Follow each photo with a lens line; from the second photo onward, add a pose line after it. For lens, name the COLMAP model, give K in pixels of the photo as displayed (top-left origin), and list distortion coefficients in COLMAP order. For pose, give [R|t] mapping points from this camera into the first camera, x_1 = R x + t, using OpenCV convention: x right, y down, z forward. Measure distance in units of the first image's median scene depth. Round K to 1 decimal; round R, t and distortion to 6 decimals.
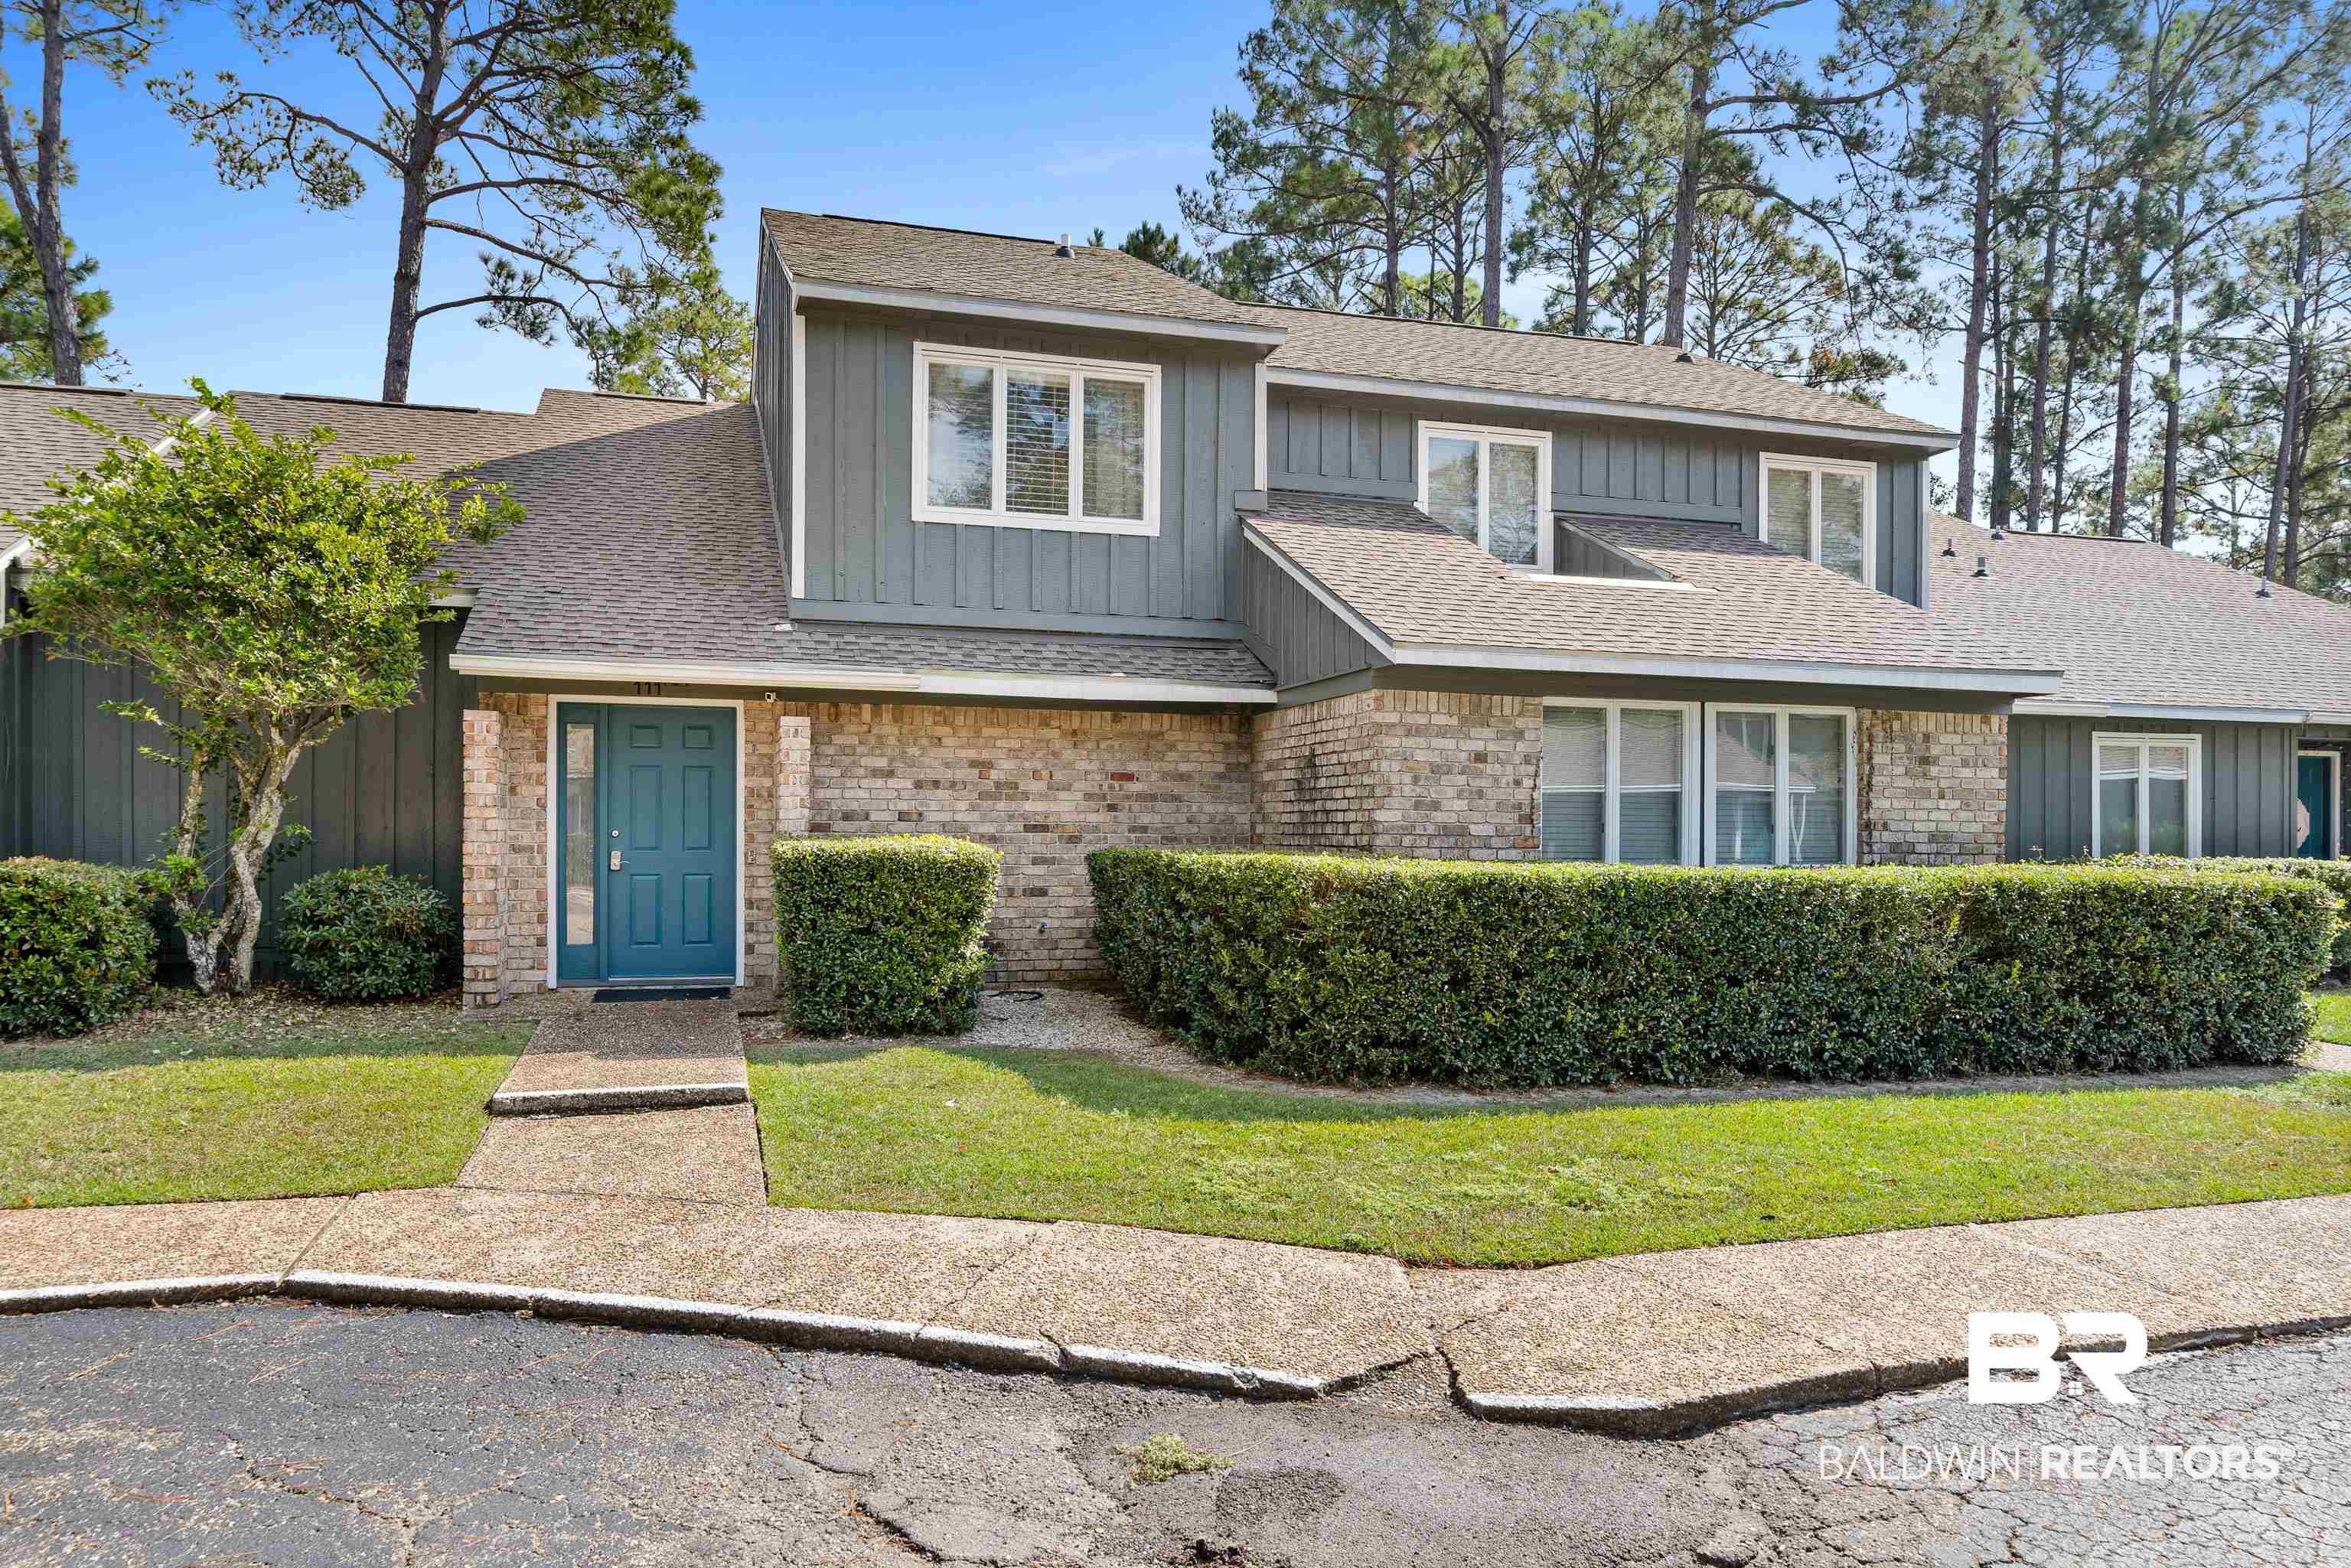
lens RADIAL K [[1531.3, 0, 1177.3], [0, 1531.3, 857.1], [0, 0, 1]] dist [0.001395, 0.001748]
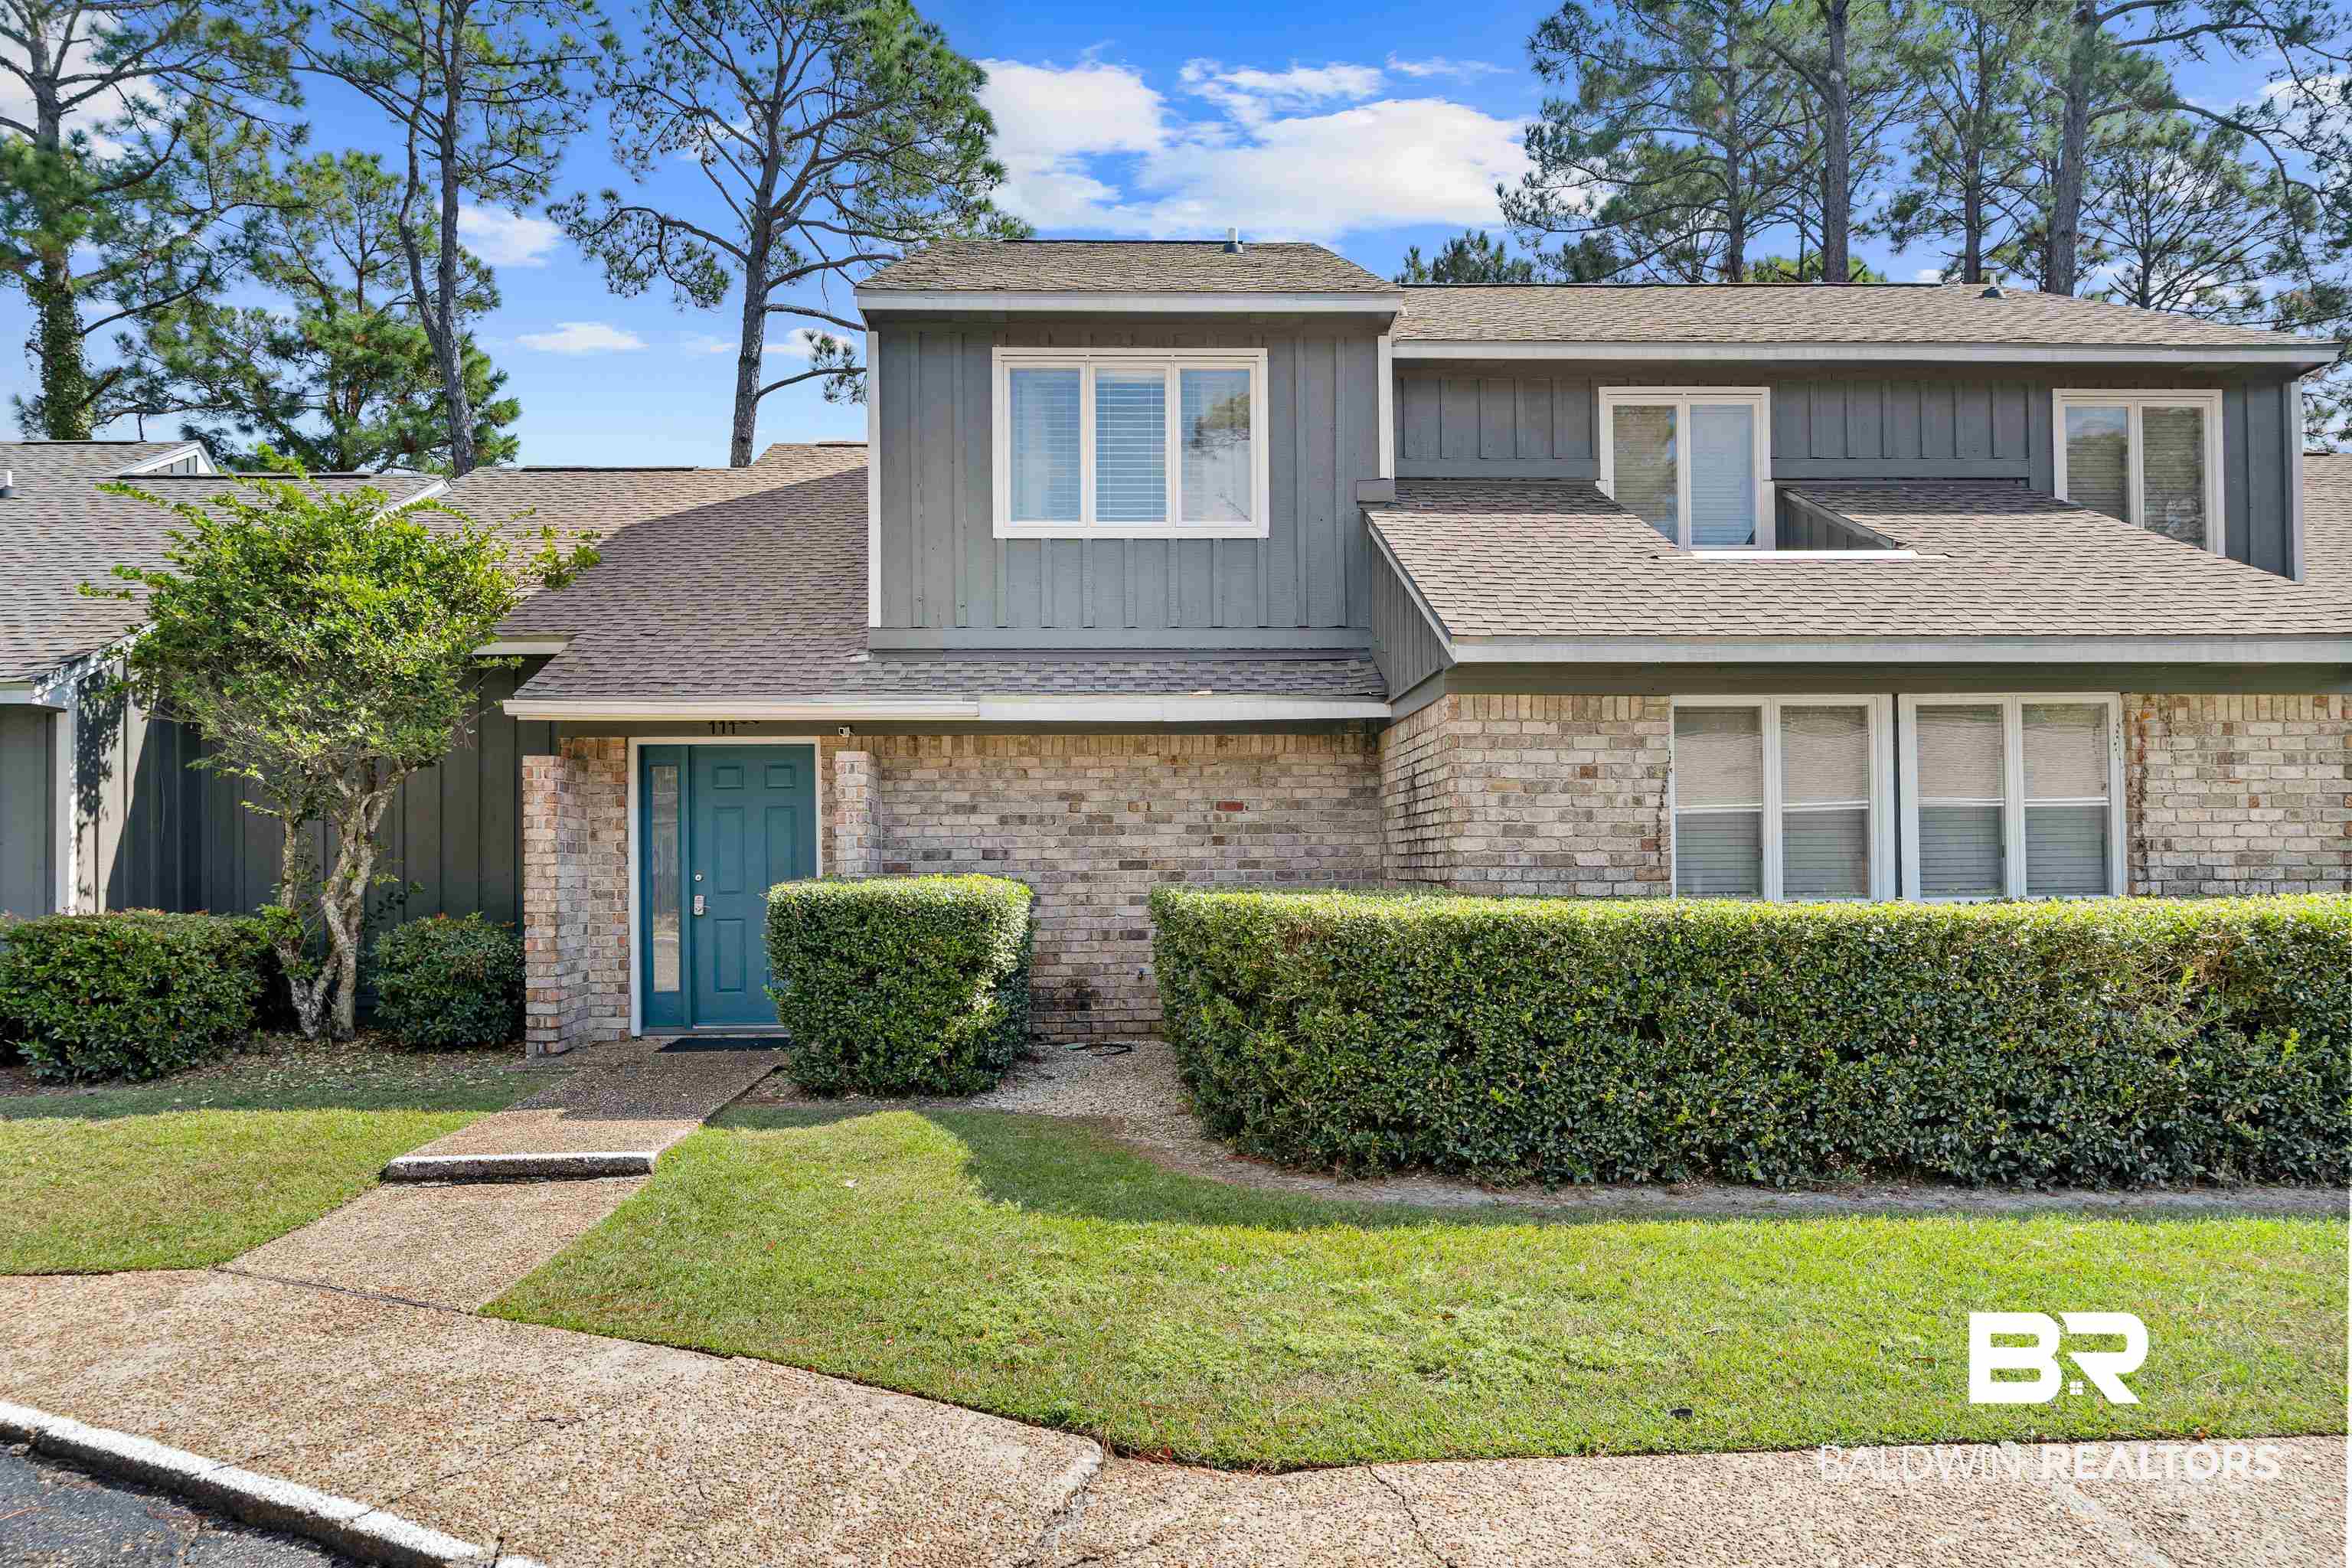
lens RADIAL K [[1532.0, 0, 1177.8], [0, 1532.0, 857.1], [0, 0, 1]] dist [0.001395, 0.001748]
pose [[0.968780, -0.017162, -0.247326, 0.184996], [0.011845, 0.999666, -0.022971, -0.002519], [0.247638, 0.019324, 0.968660, 0.141692]]
